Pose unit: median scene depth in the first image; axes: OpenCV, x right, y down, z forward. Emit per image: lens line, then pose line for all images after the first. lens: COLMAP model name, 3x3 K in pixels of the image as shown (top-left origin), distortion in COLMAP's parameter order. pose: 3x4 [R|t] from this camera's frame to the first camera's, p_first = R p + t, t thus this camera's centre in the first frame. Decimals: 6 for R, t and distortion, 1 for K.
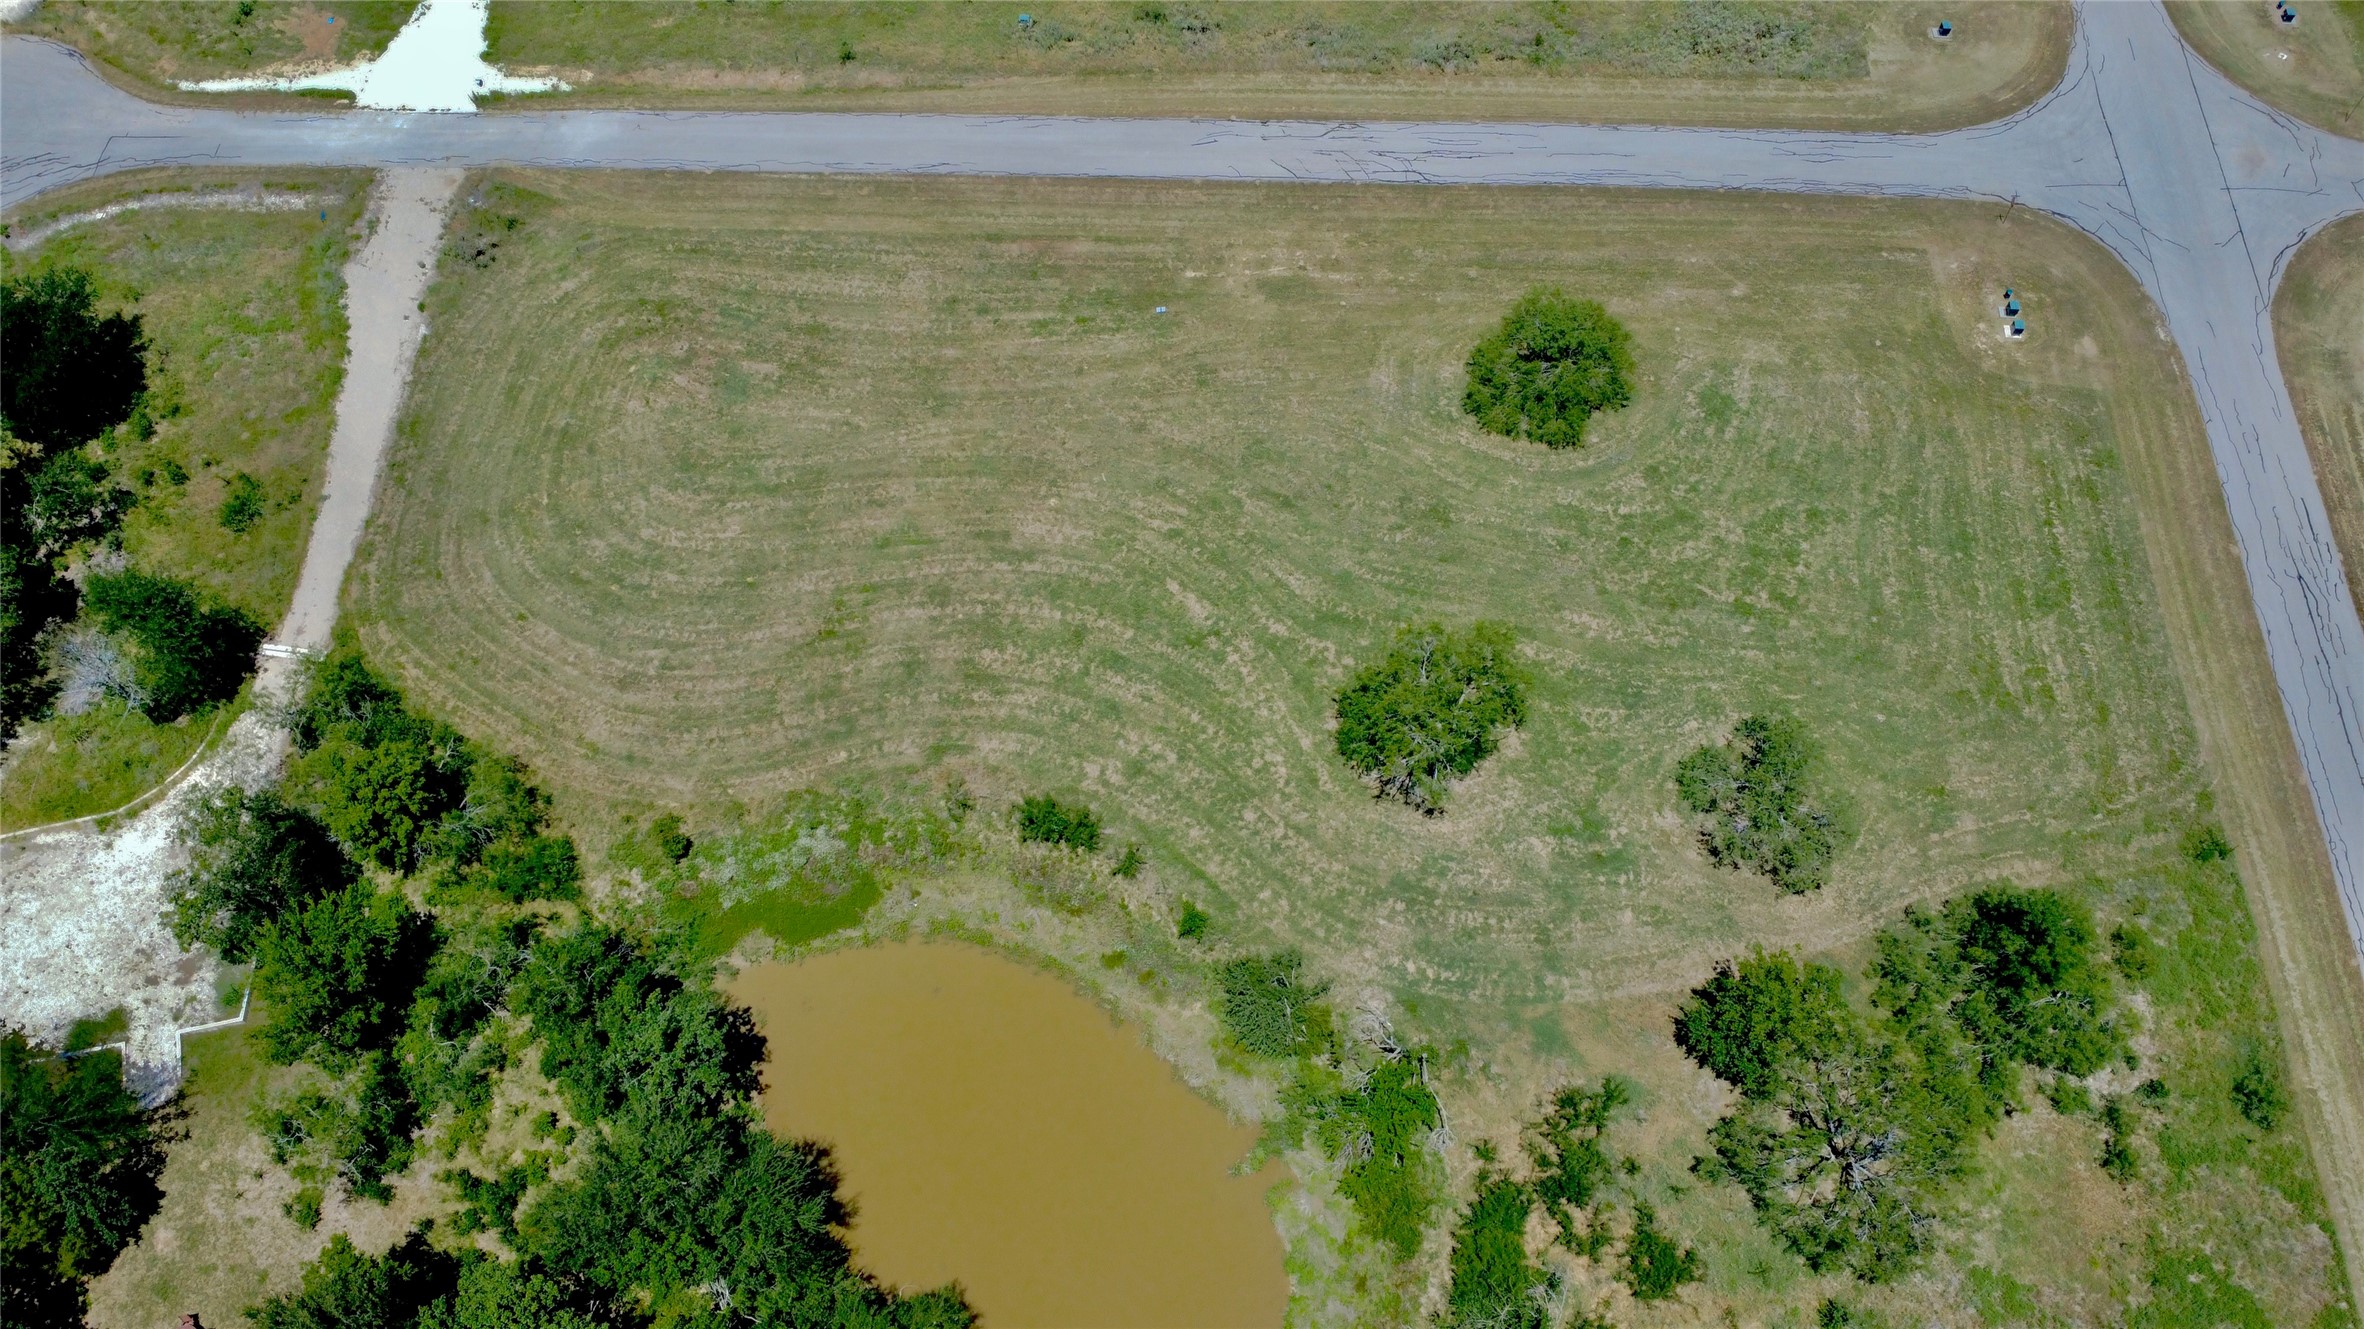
lens RADIAL K [[1777.5, 0, 1174.3], [0, 1777.5, 662.9], [0, 0, 1]] dist [0.006235, -0.007478]
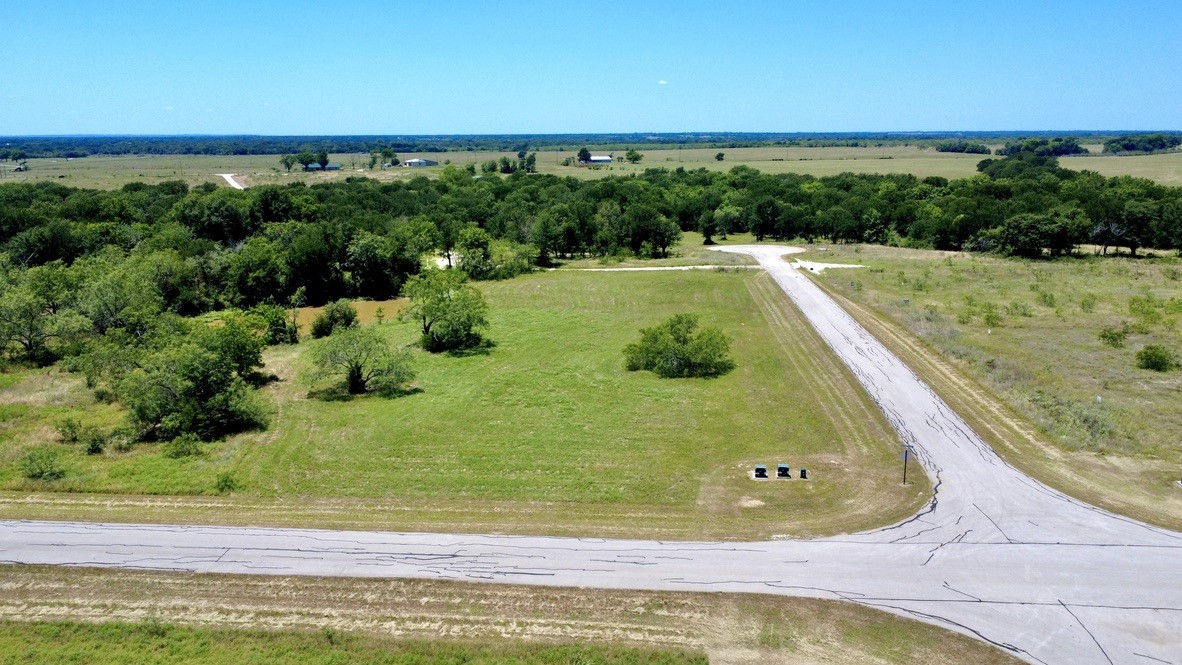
lens RADIAL K [[888.7, 0, 587.1], [0, 888.7, 331.7], [0, 0, 1]] dist [0.006235, -0.007478]
pose [[-0.035859, 0.226366, -0.973382, 0.983929], [-0.859103, 0.490613, 0.145744, -0.218953], [0.510546, 0.841461, 0.176879, 0.784443]]
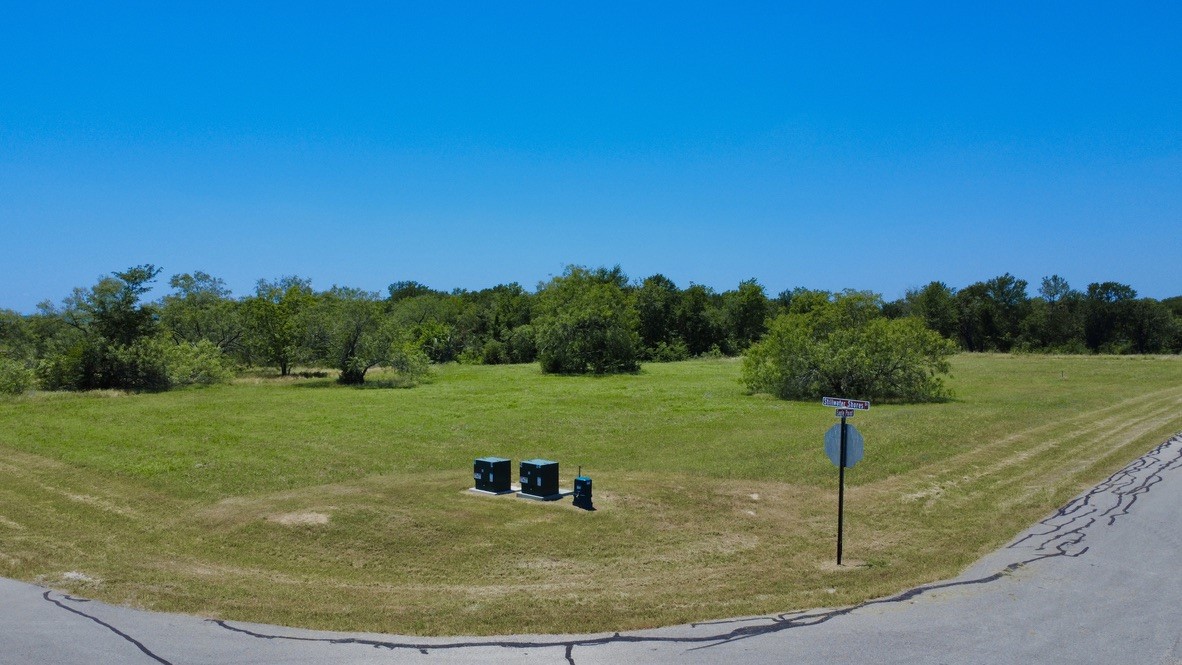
lens RADIAL K [[888.7, 0, 587.1], [0, 888.7, 331.7], [0, 0, 1]] dist [0.006235, -0.007478]
pose [[-0.620222, 0.026209, -0.783988, 0.611001], [-0.671656, 0.498547, 0.548022, -0.321351], [0.405218, 0.866466, -0.291606, 1.041244]]
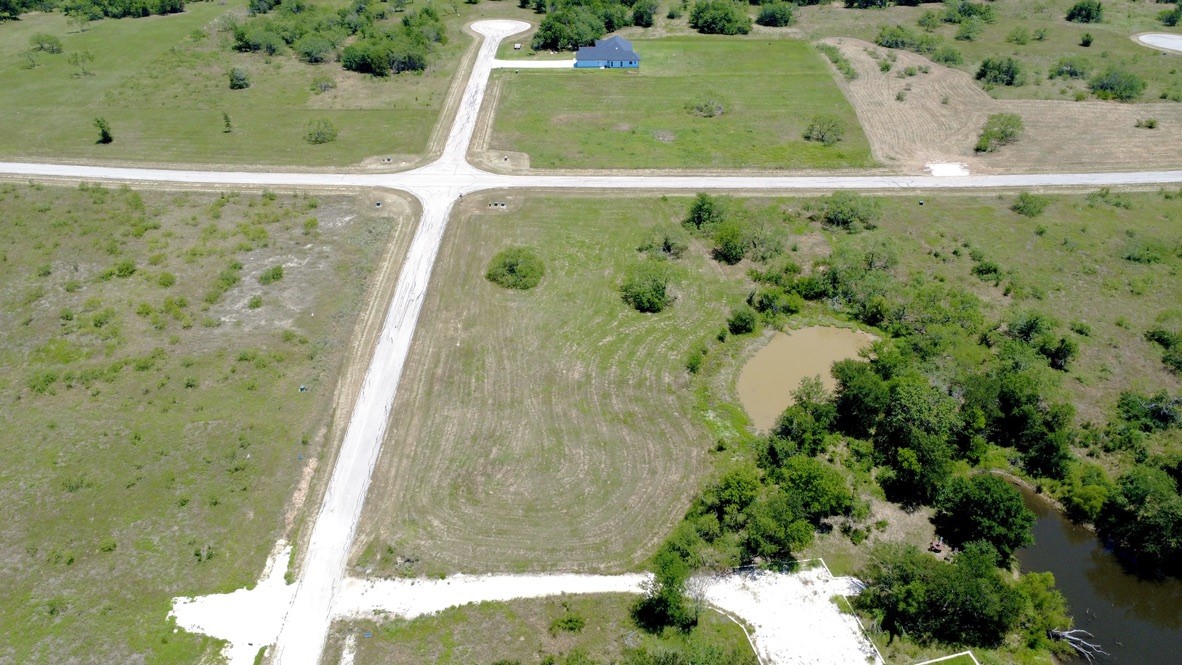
lens RADIAL K [[888.7, 0, 587.1], [0, 888.7, 331.7], [0, 0, 1]] dist [0.006235, -0.007478]
pose [[-0.040216, -0.555138, 0.830786, -1.121948], [0.865748, 0.395759, 0.306358, -0.482364], [-0.498862, 0.731571, 0.464693, 0.292375]]
